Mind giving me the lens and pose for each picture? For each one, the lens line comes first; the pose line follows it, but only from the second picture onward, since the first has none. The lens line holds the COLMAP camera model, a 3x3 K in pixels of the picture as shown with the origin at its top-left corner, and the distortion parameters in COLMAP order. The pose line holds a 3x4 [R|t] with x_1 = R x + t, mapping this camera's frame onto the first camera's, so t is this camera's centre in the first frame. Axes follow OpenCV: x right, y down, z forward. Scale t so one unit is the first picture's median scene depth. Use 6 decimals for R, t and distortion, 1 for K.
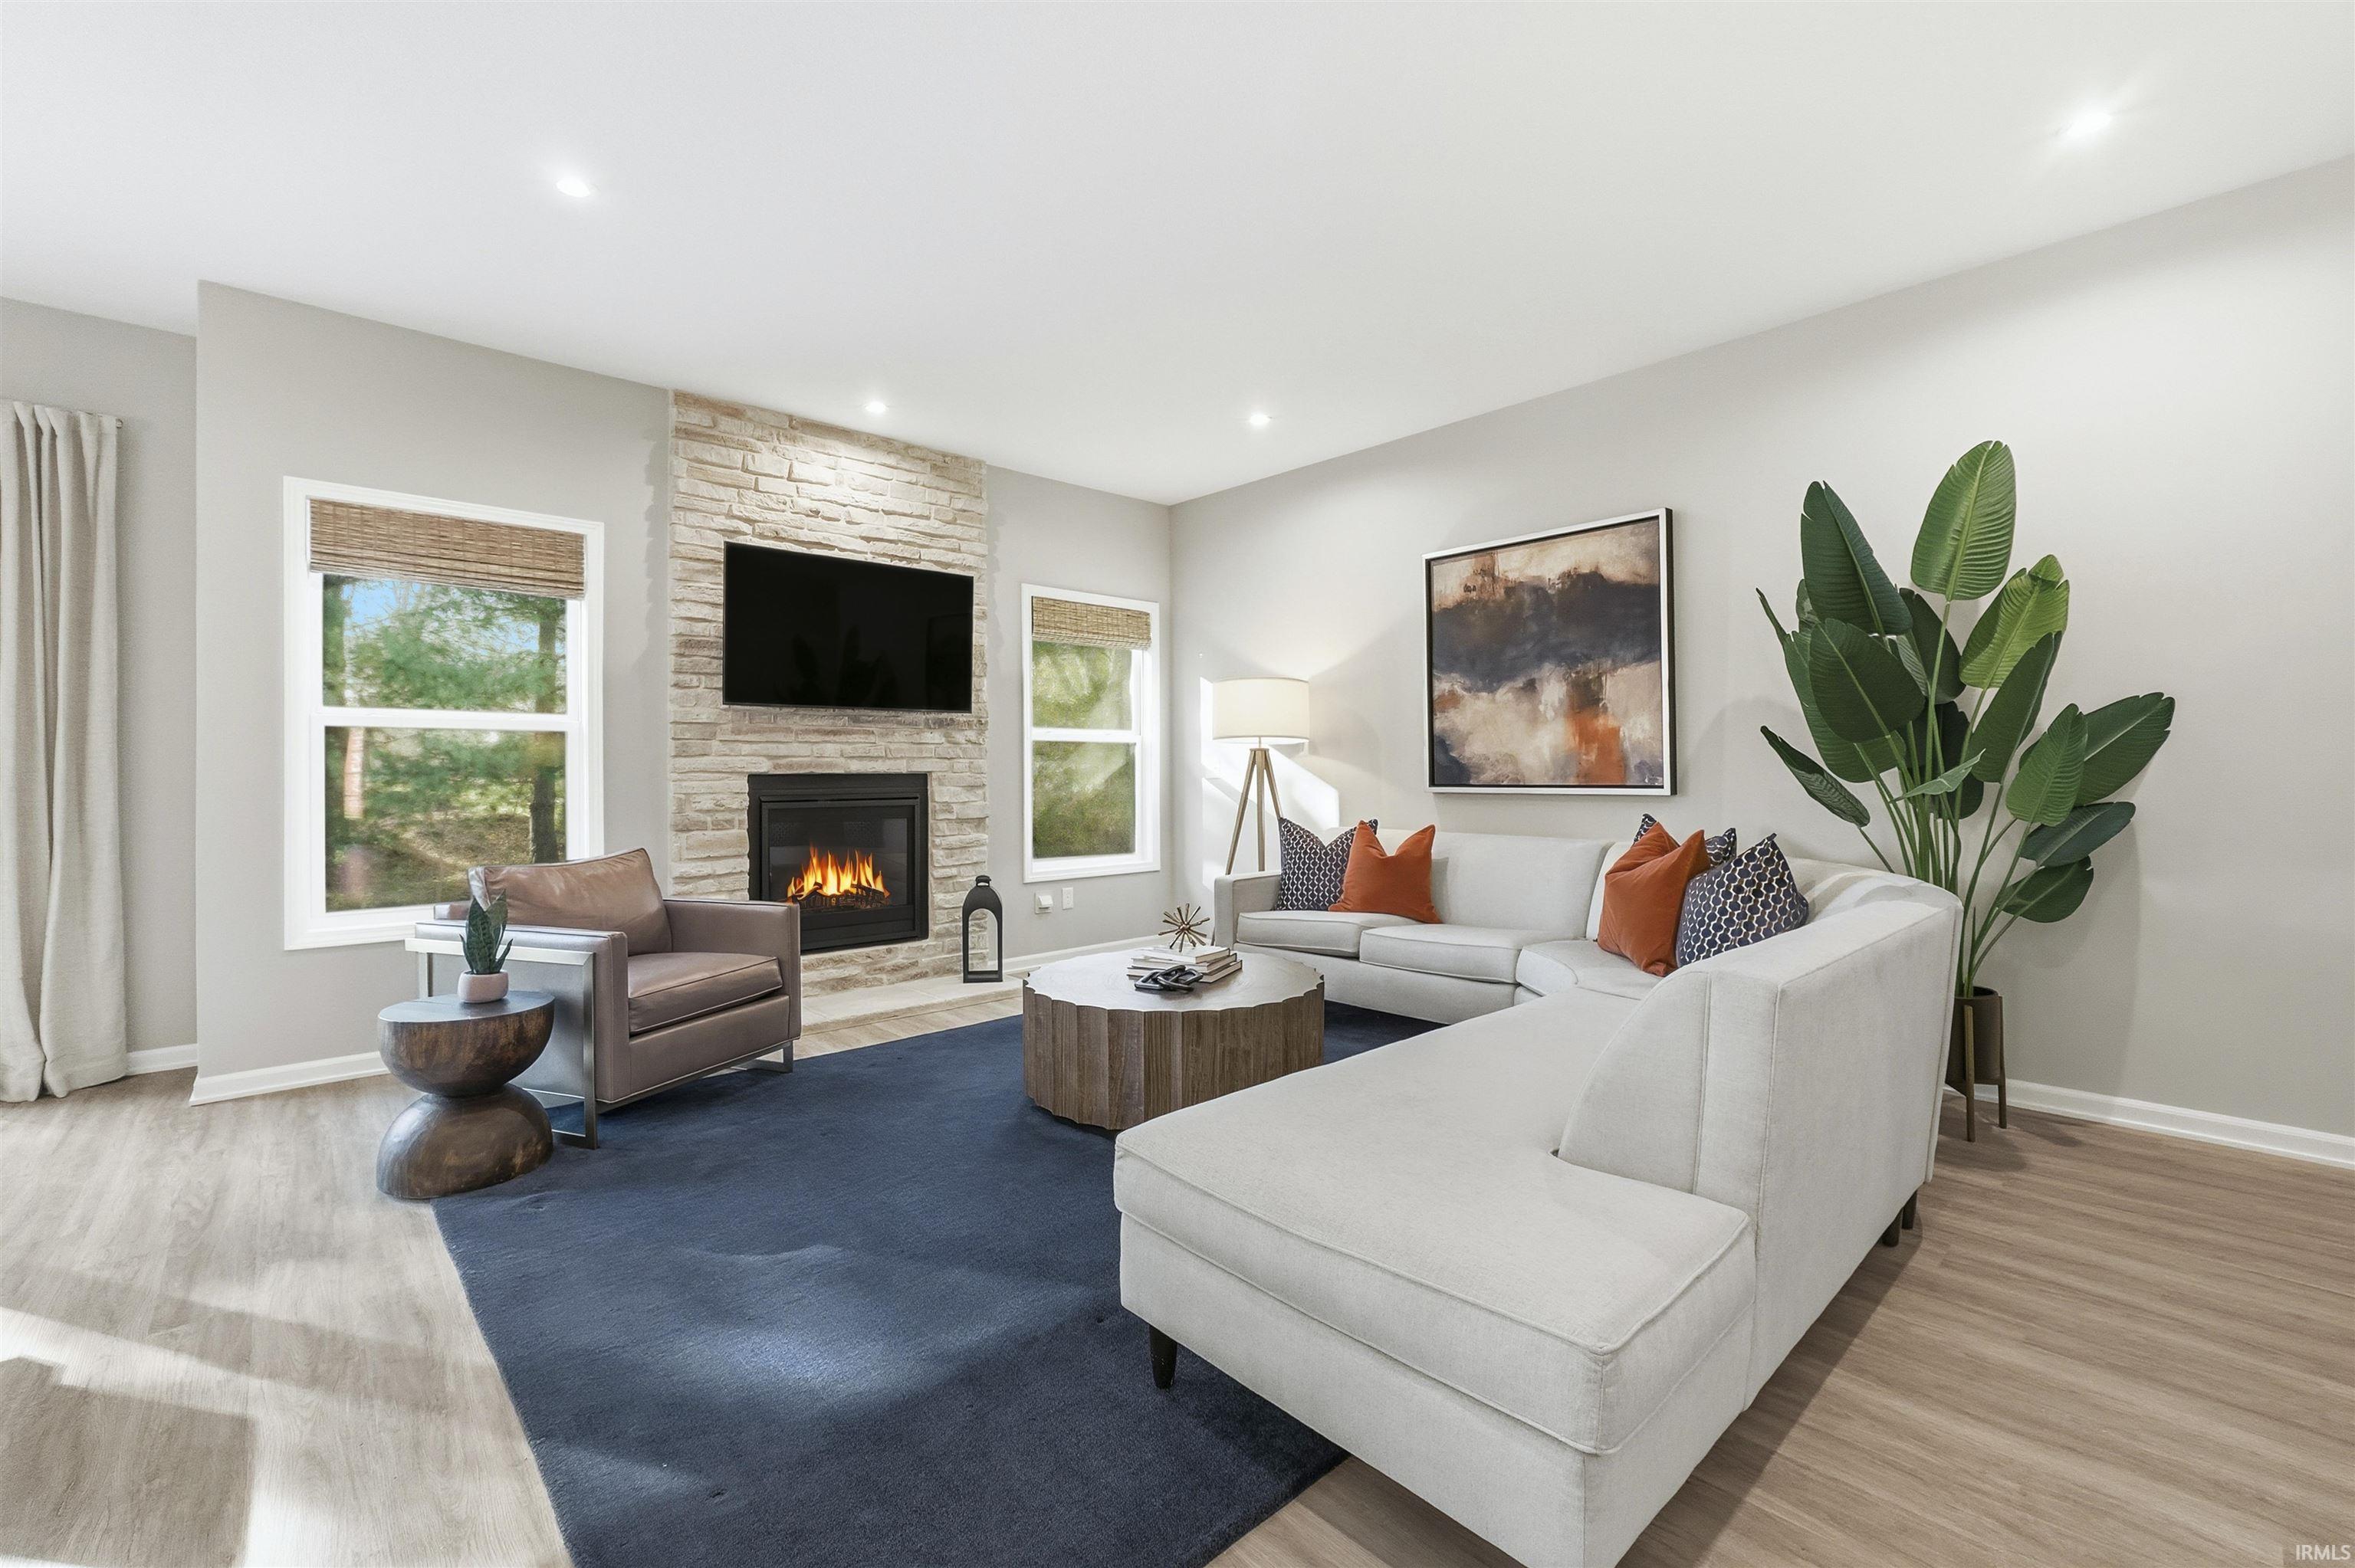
lens RADIAL K [[994.8, 0, 1188.8], [0, 994.8, 766.7], [0, 0, 1]] dist [-0.017161, 0.001165]
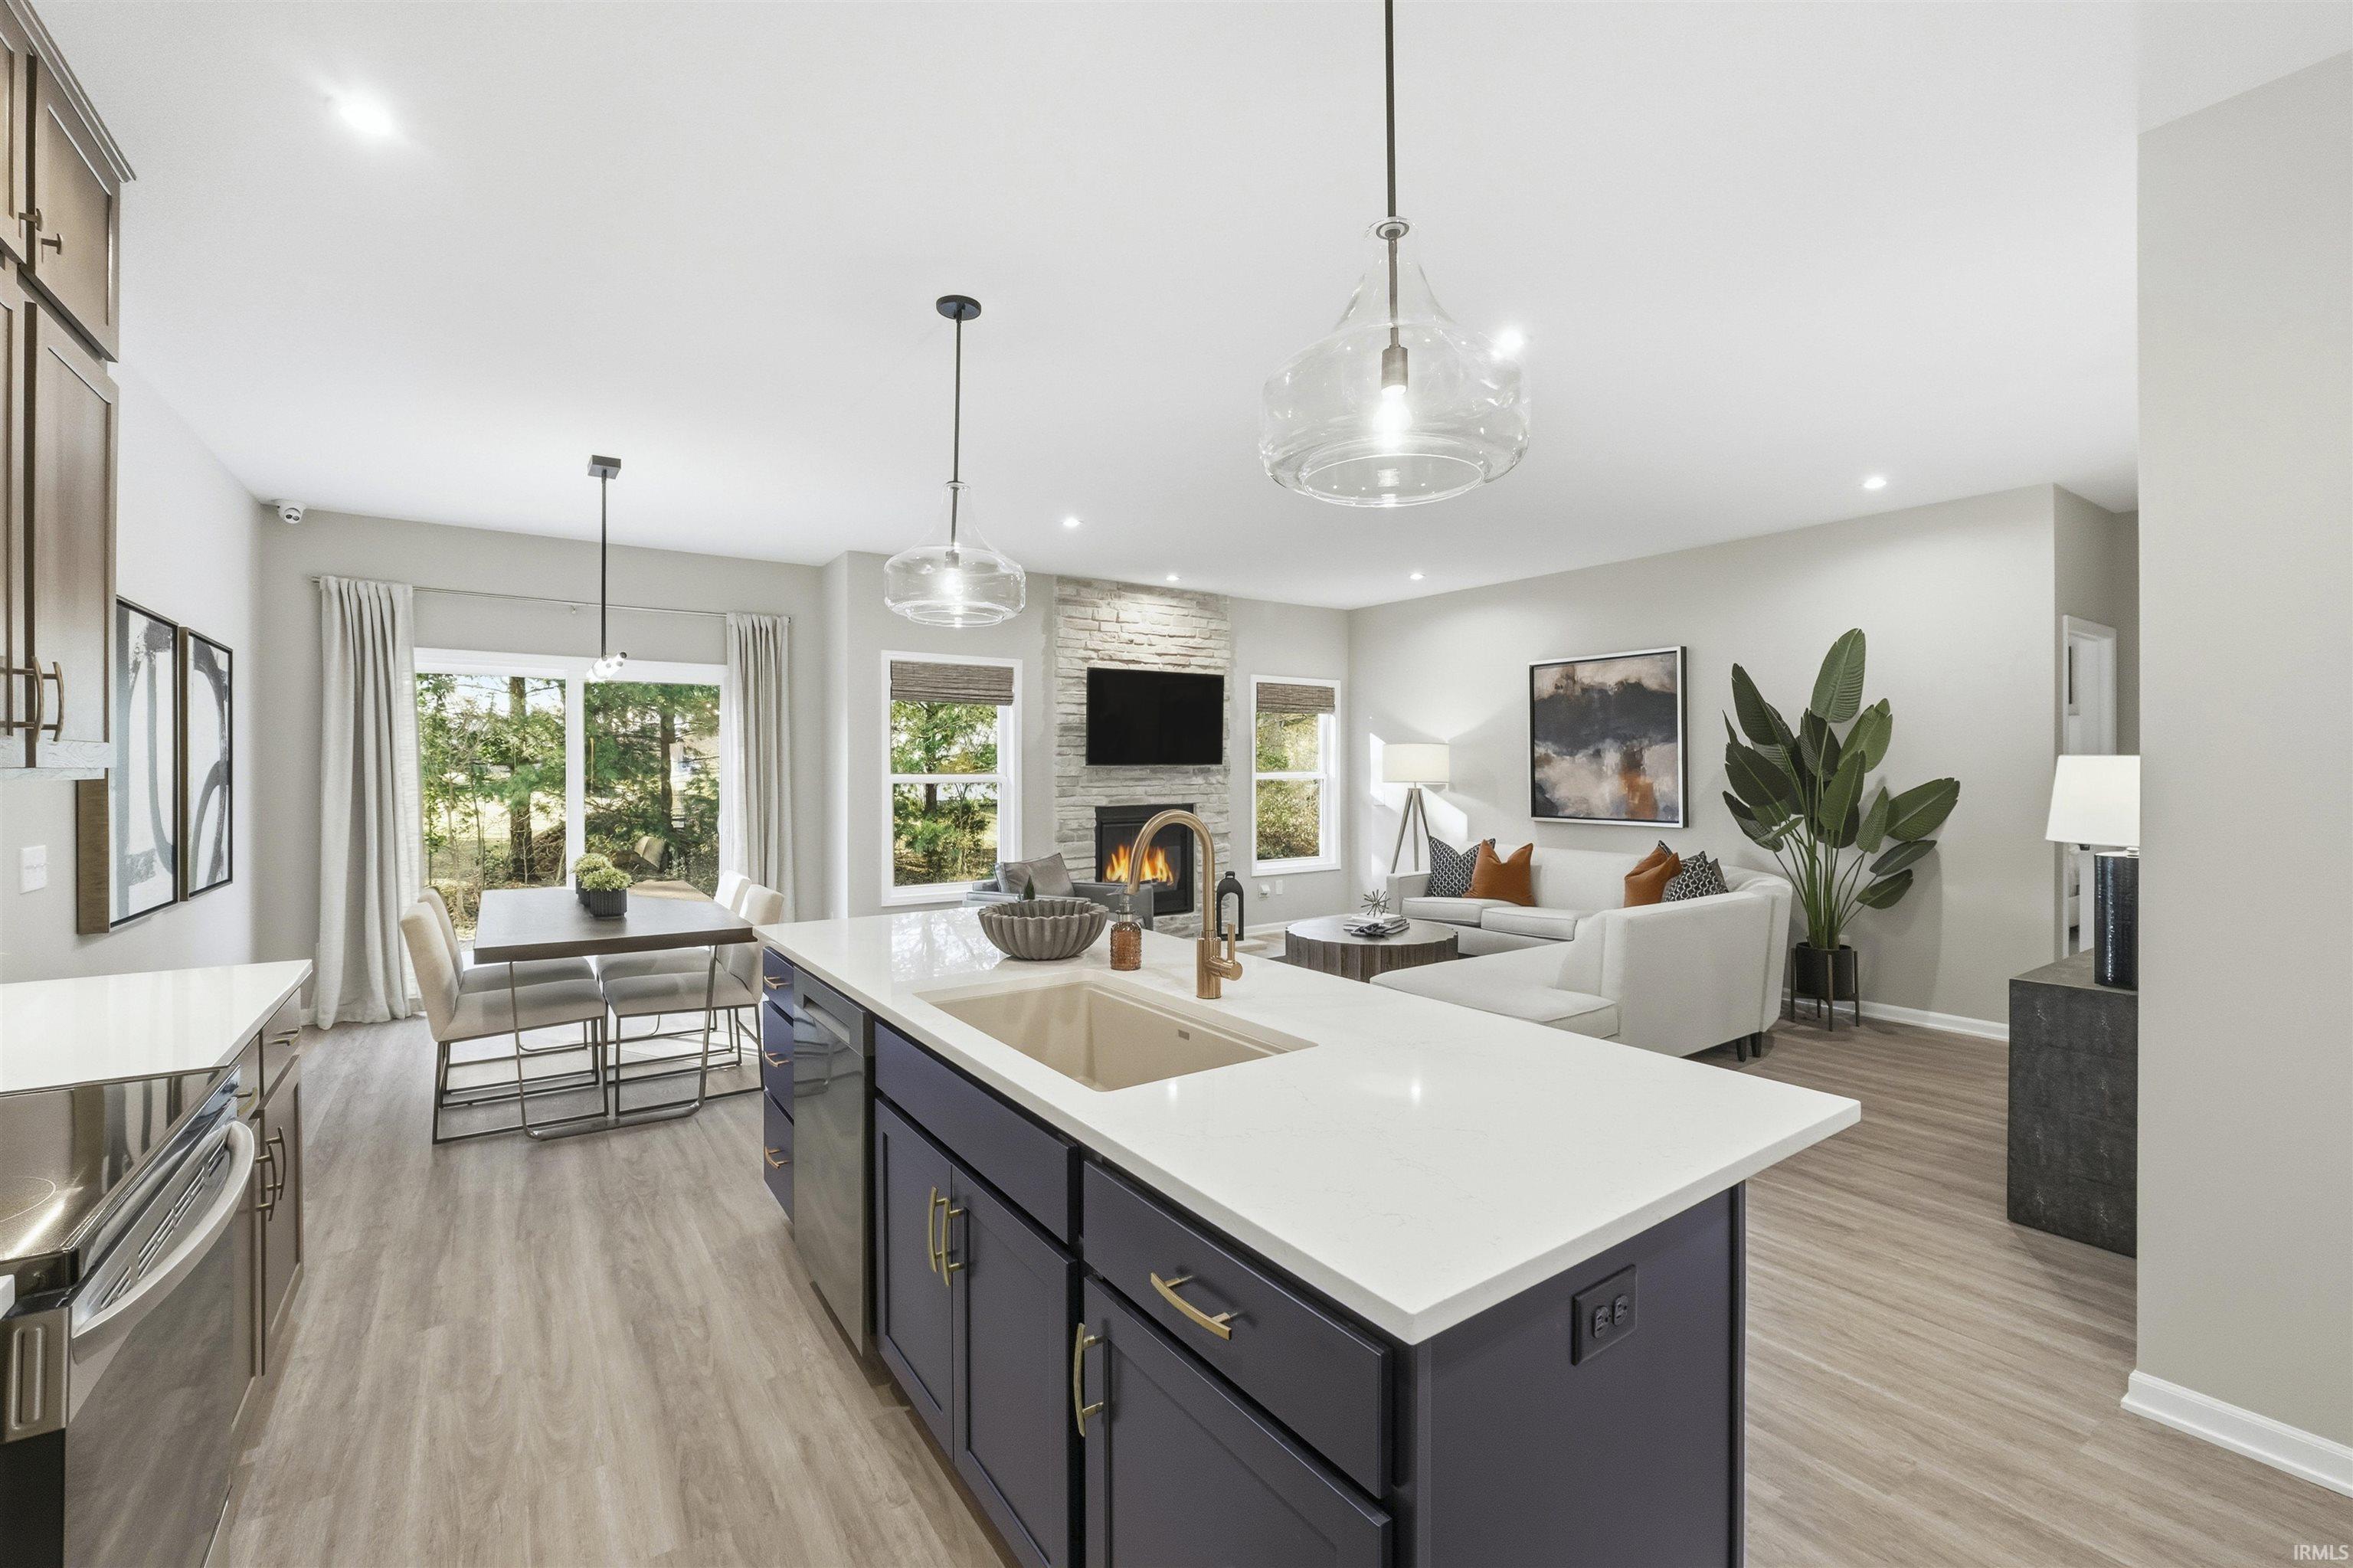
lens RADIAL K [[994.1, 0, 1186.9], [0, 994.1, 772.7], [0, 0, 1]] dist [-0.017161, 0.001165]
pose [[0.990535, 0.002861, -0.137229, -0.072275], [-0.001460, 0.999946, 0.010310, -0.065142], [0.137251, -0.010012, 0.990486, -0.591681]]
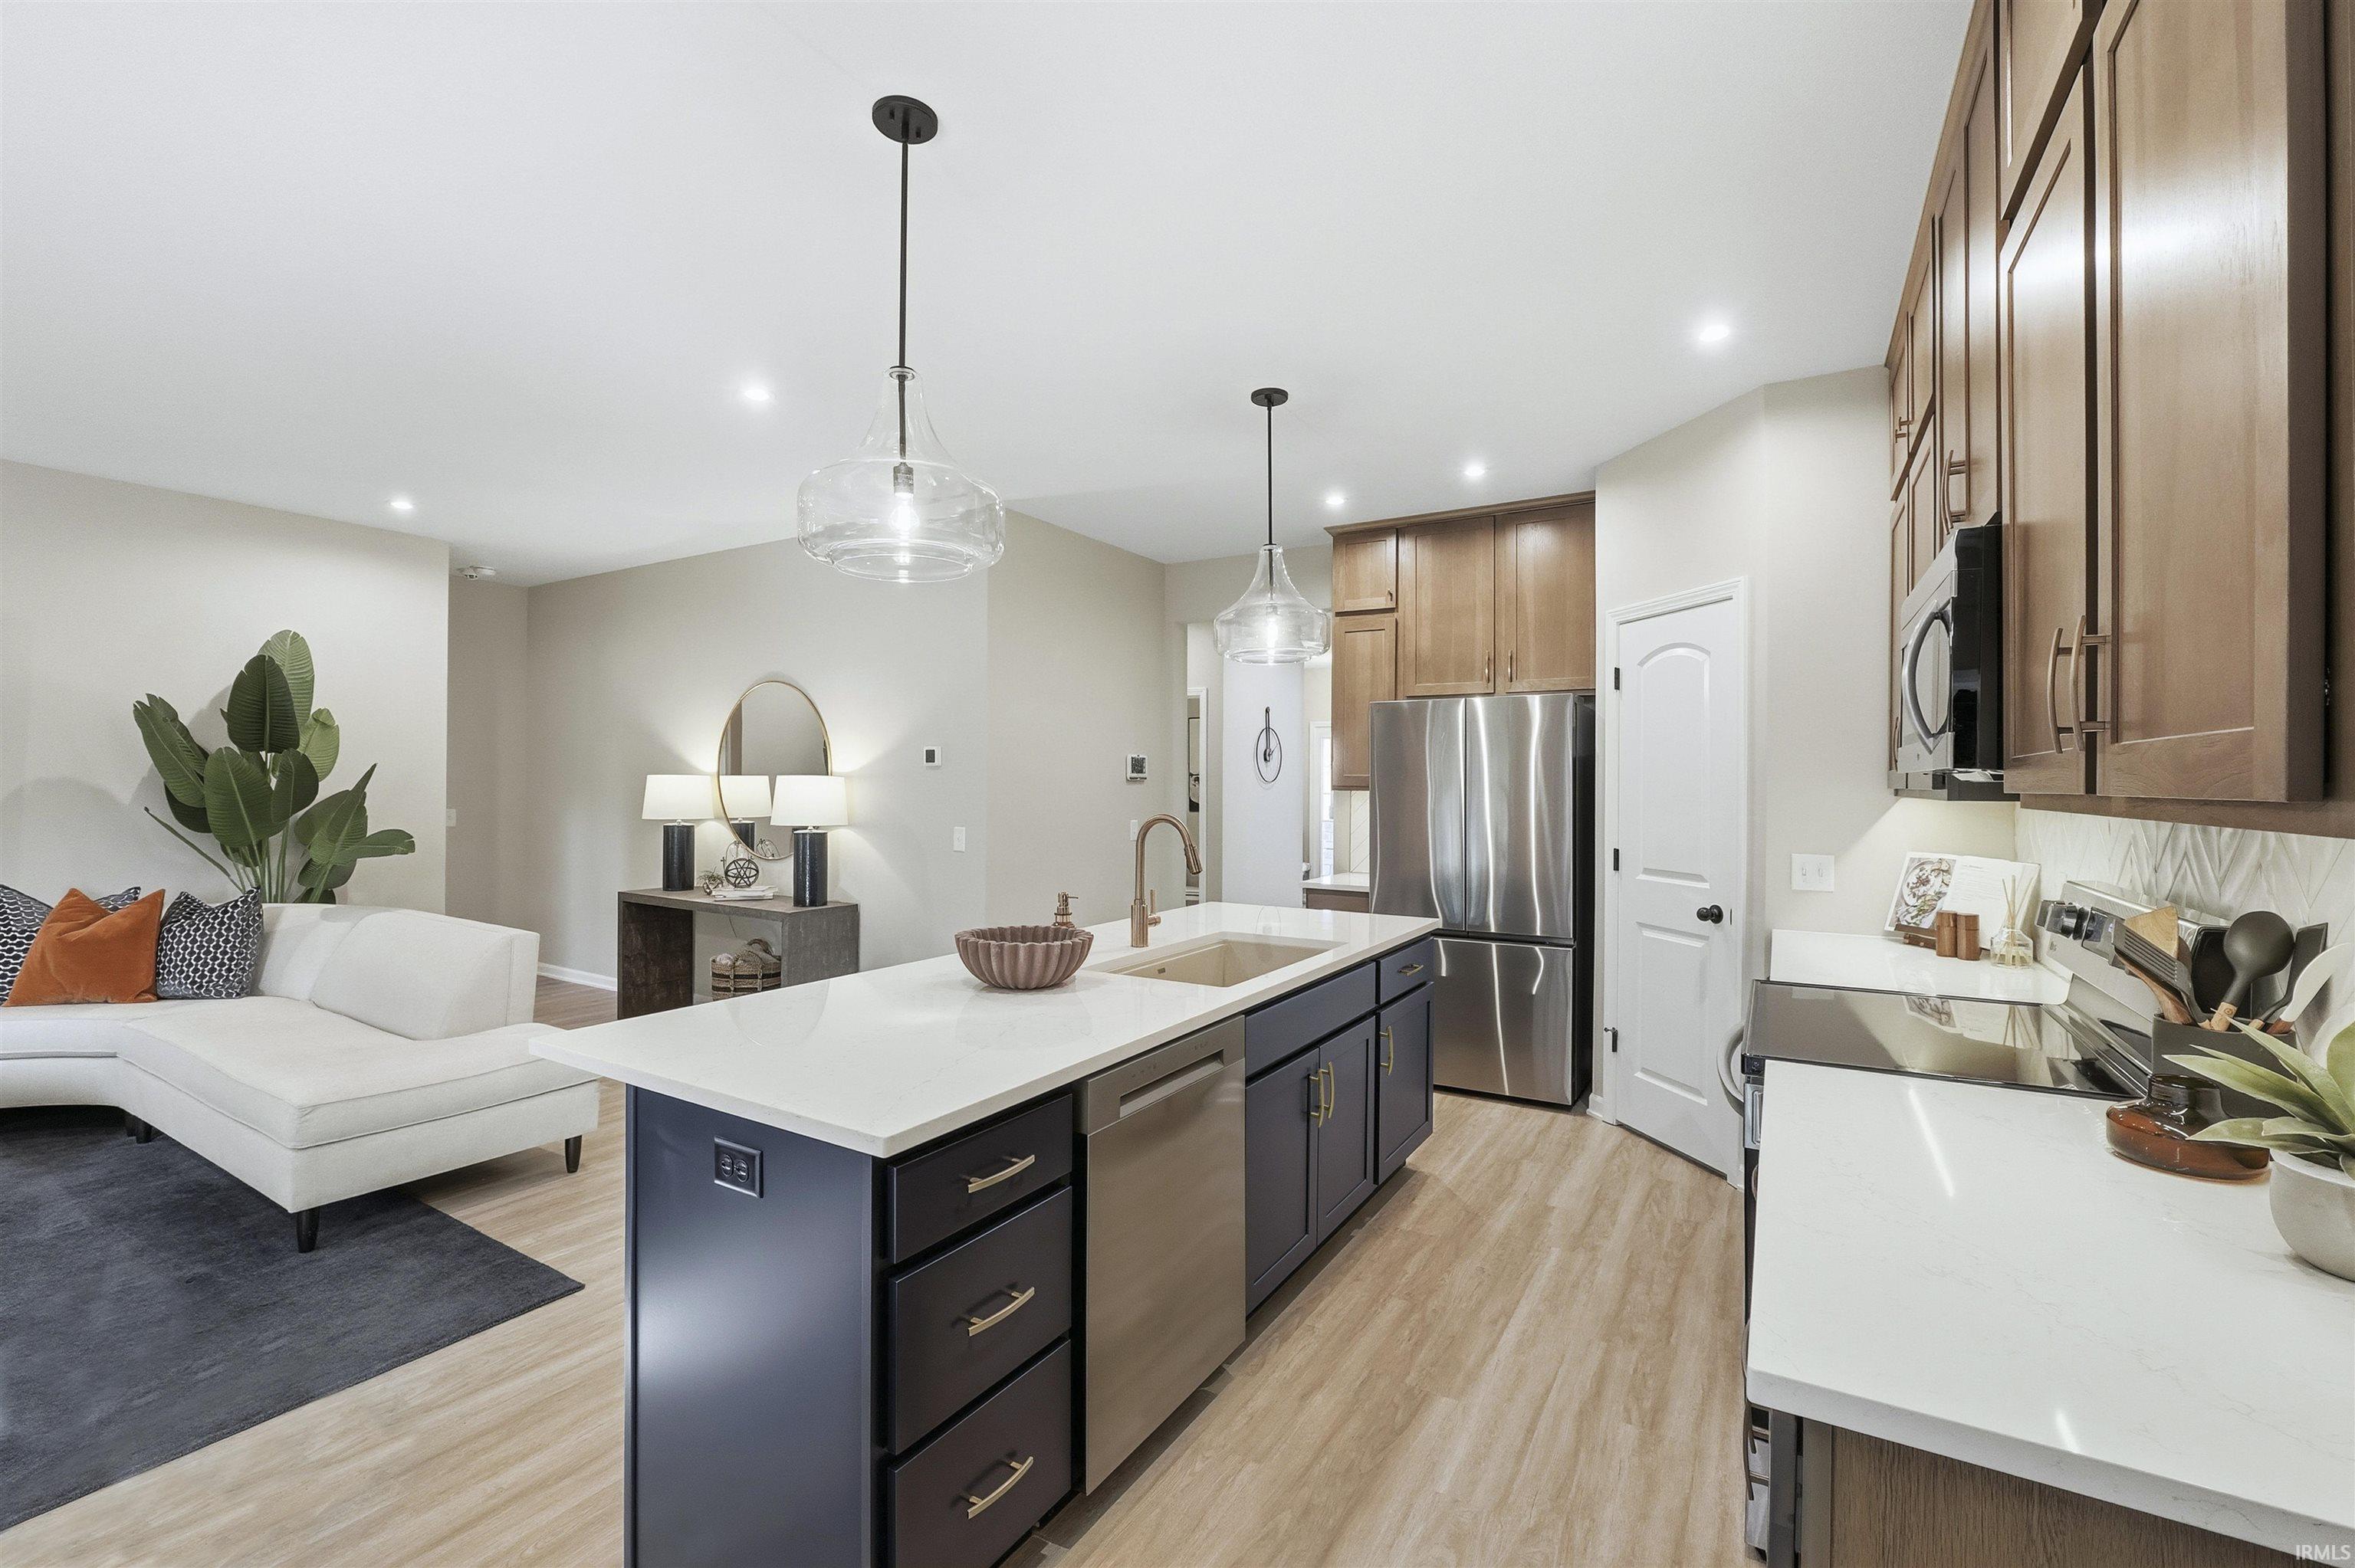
lens RADIAL K [[994.8, 0, 1178.3], [0, 994.8, 774.8], [0, 0, 1]] dist [-0.017161, 0.001165]
pose [[-0.270989, 0.006939, 0.962558, -0.775725], [-0.012740, 0.999861, -0.010795, -0.062706], [-0.962498, -0.015188, -0.270862, 0.031929]]
